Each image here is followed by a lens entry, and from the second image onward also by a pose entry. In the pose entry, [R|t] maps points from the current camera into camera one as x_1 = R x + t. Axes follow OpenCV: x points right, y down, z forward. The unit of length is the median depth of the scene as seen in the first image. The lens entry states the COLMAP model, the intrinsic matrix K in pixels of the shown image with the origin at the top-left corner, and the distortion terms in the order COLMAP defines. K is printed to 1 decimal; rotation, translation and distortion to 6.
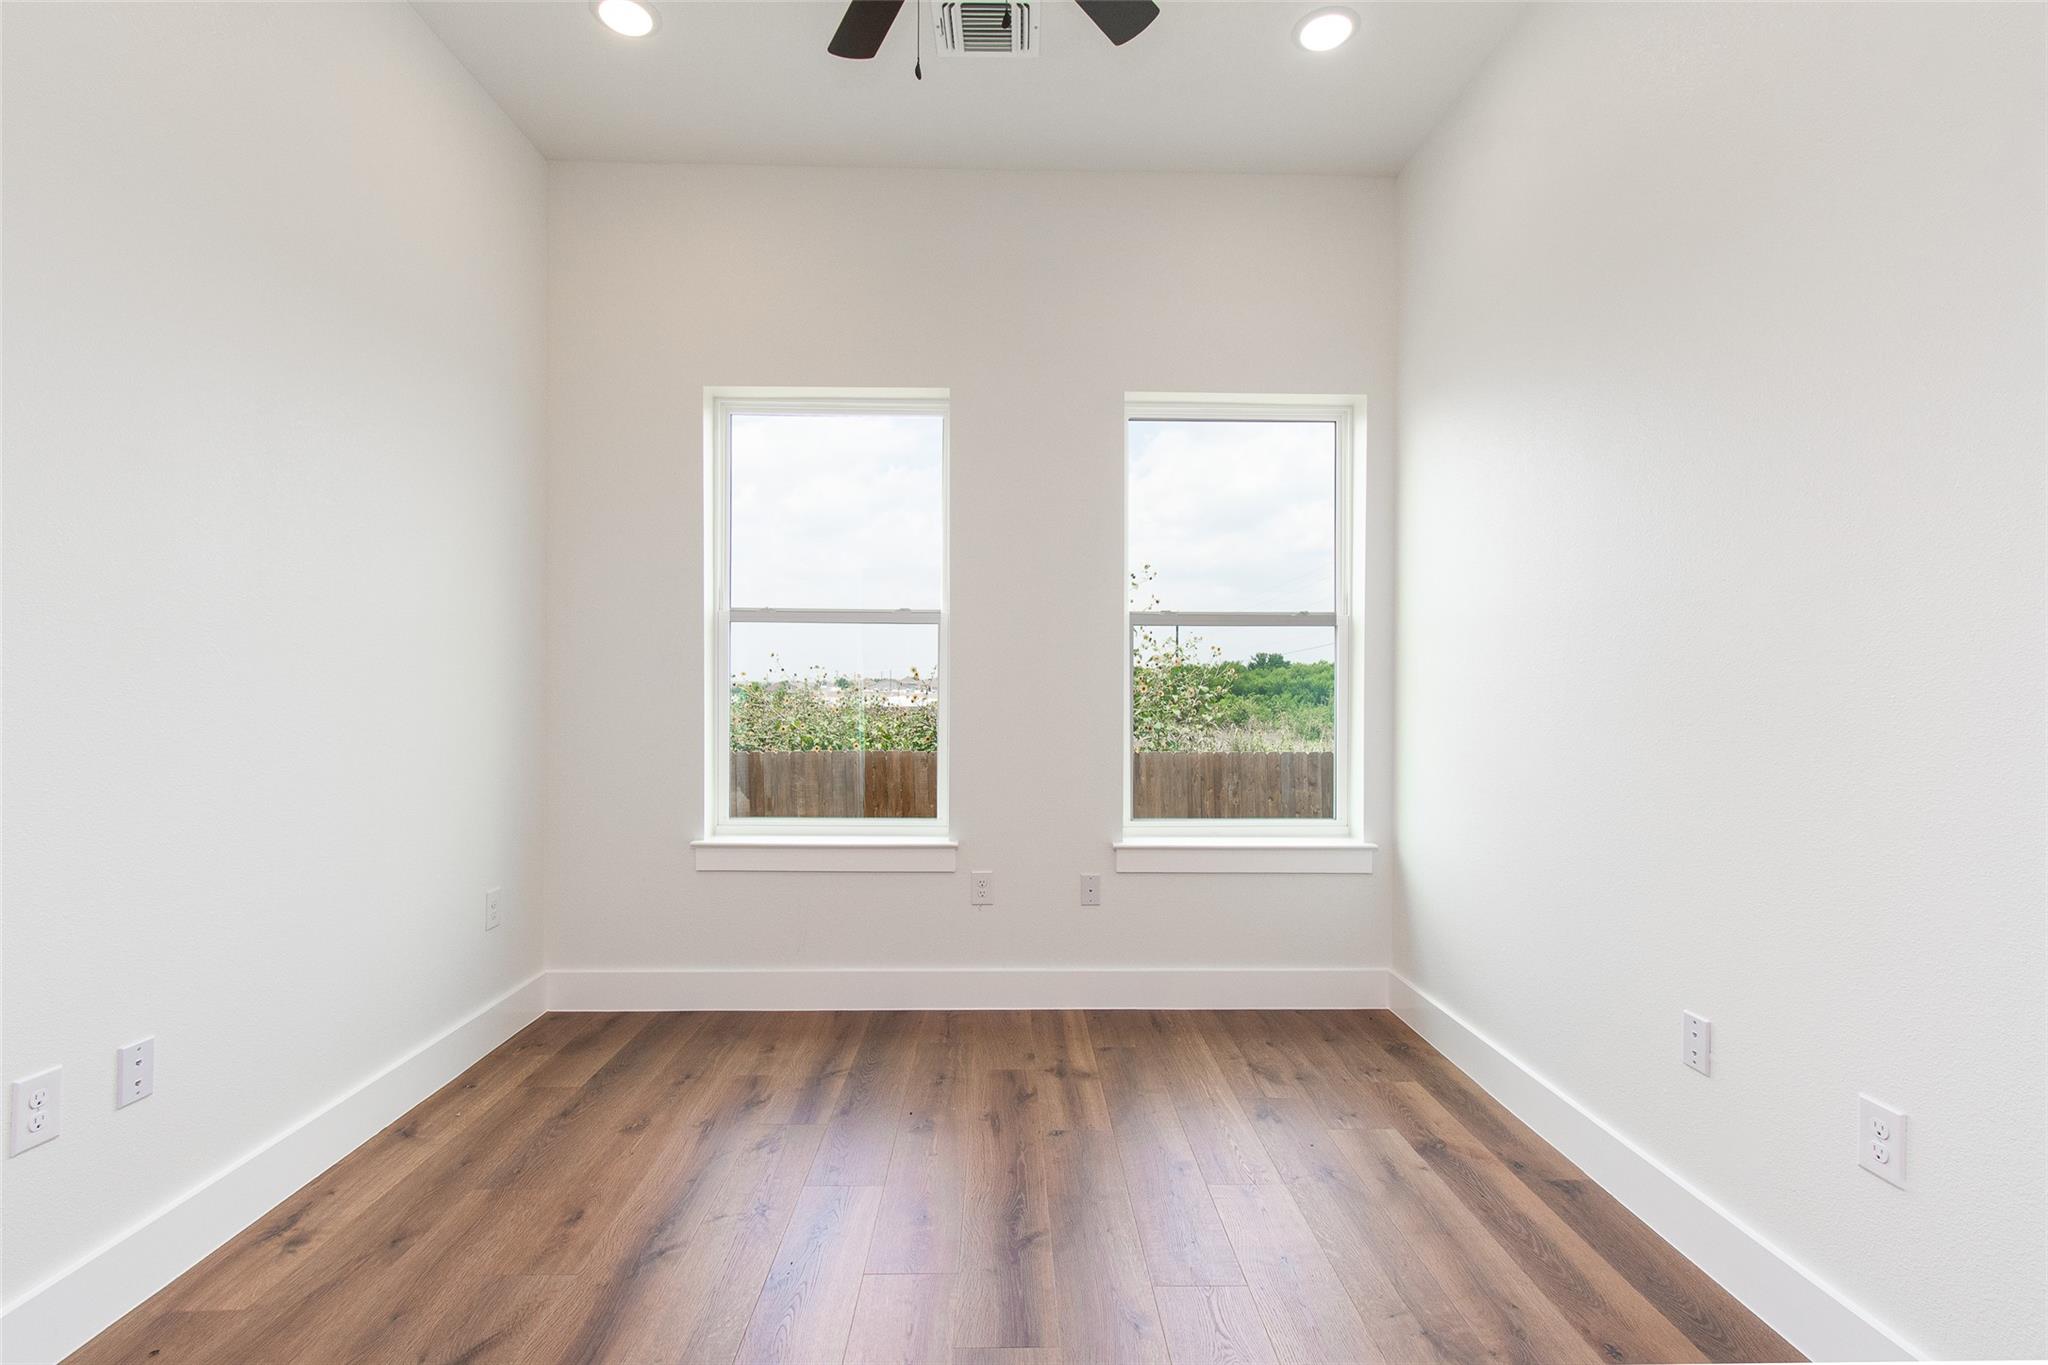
lens RADIAL K [[926.8, 0, 1025.1], [0, 926.8, 695.0], [0, 0, 1]] dist [0.004035, 0.000531]
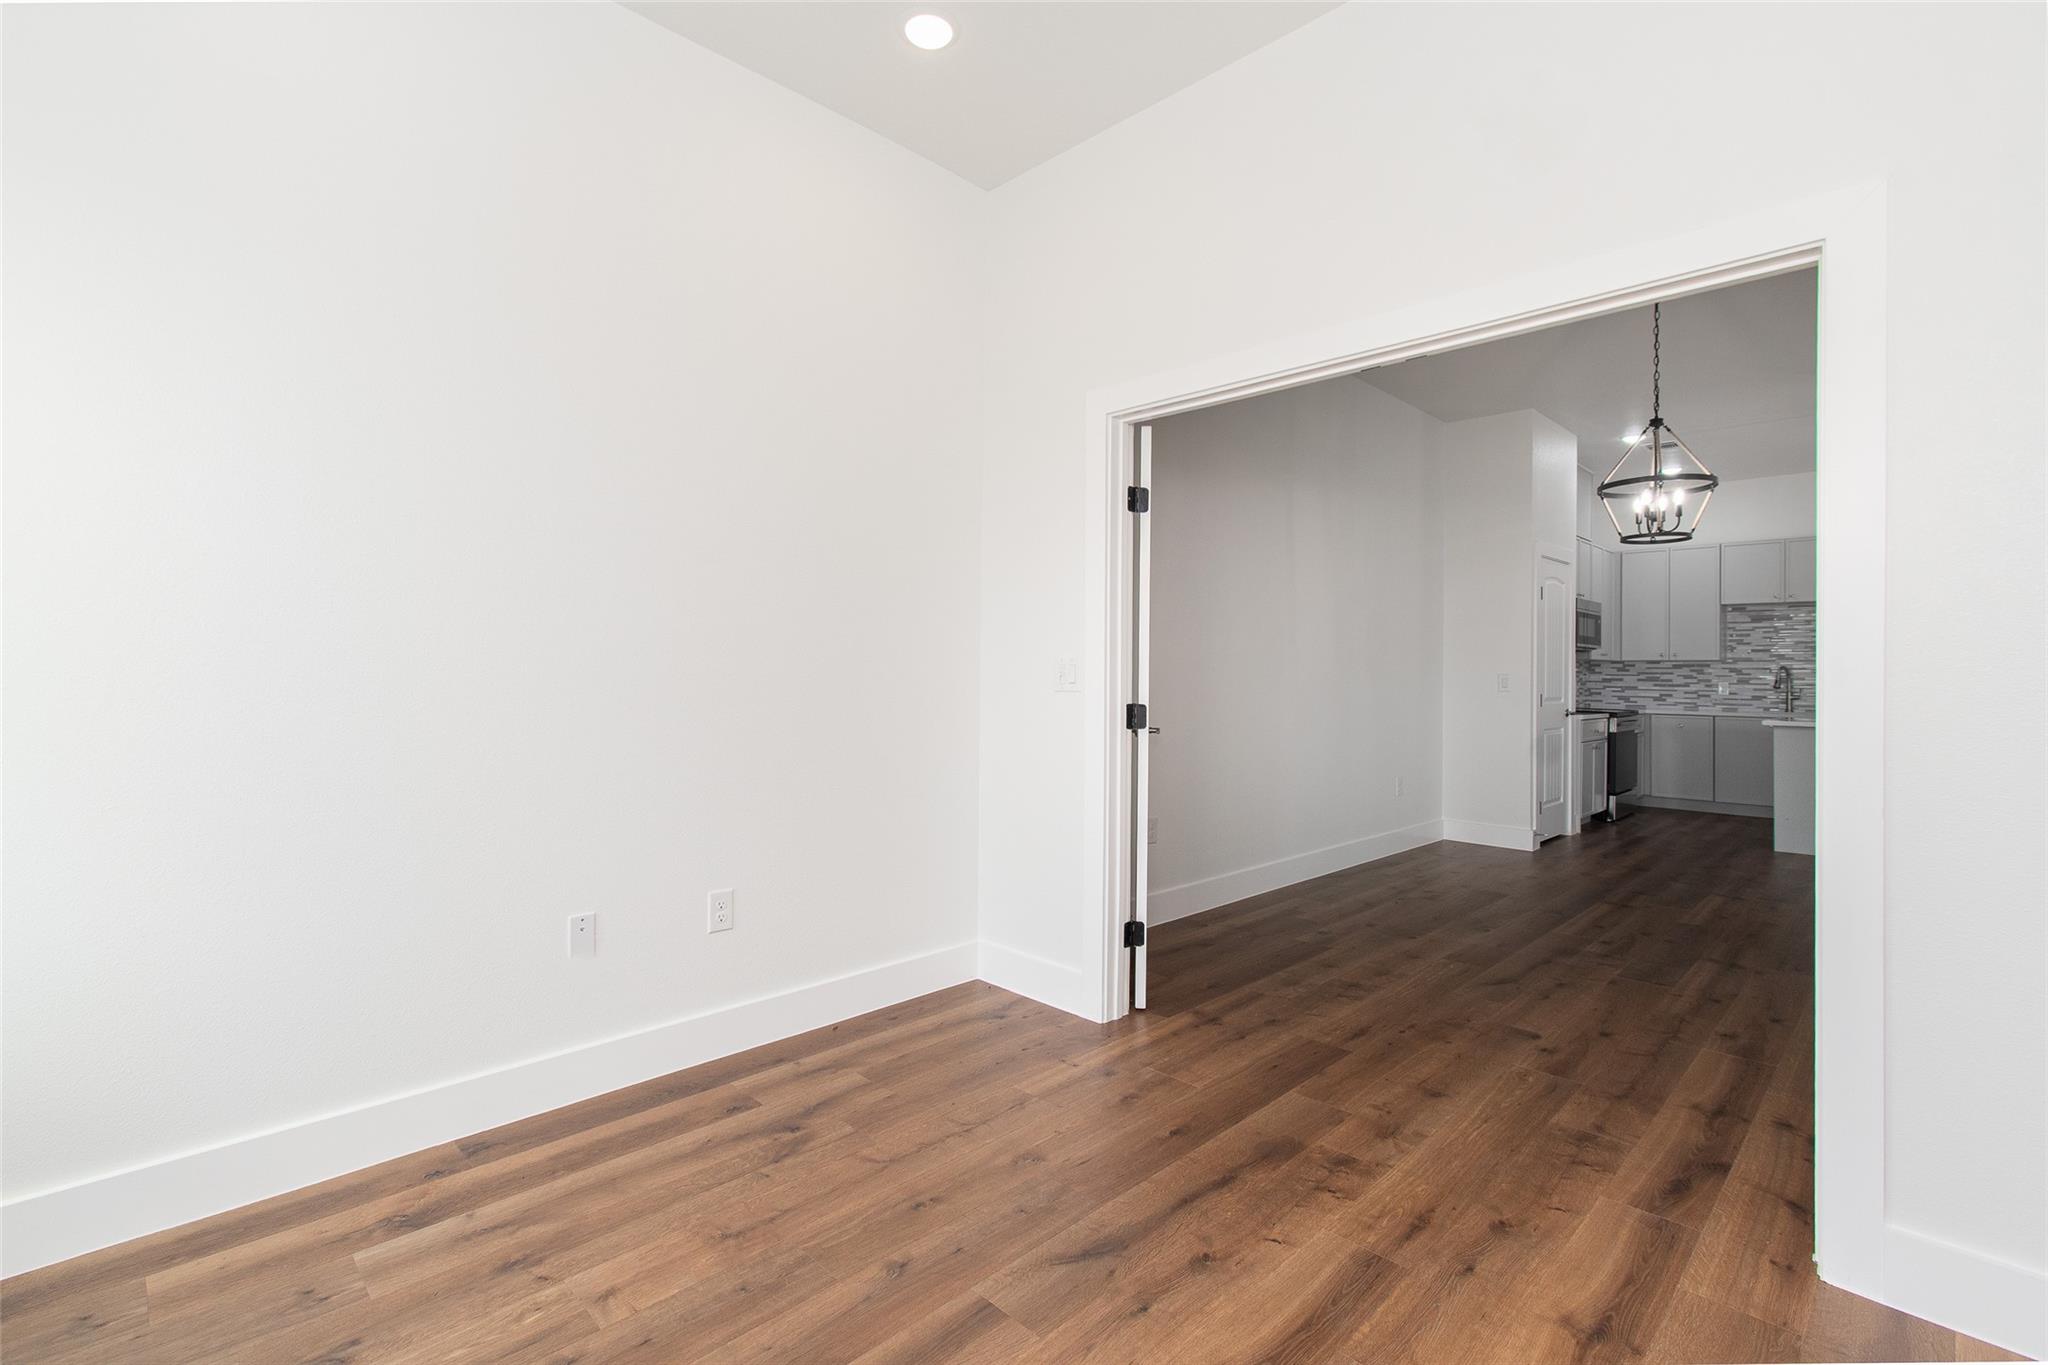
lens RADIAL K [[926.8, 0, 1025.7], [0, 926.8, 664.6], [0, 0, 1]] dist [0.004035, 0.000531]
pose [[-0.689062, -0.010956, 0.724619, -0.624679], [-0.013393, 0.999907, 0.002382, -0.024133], [-0.724578, -0.008064, -0.689145, 1.355046]]
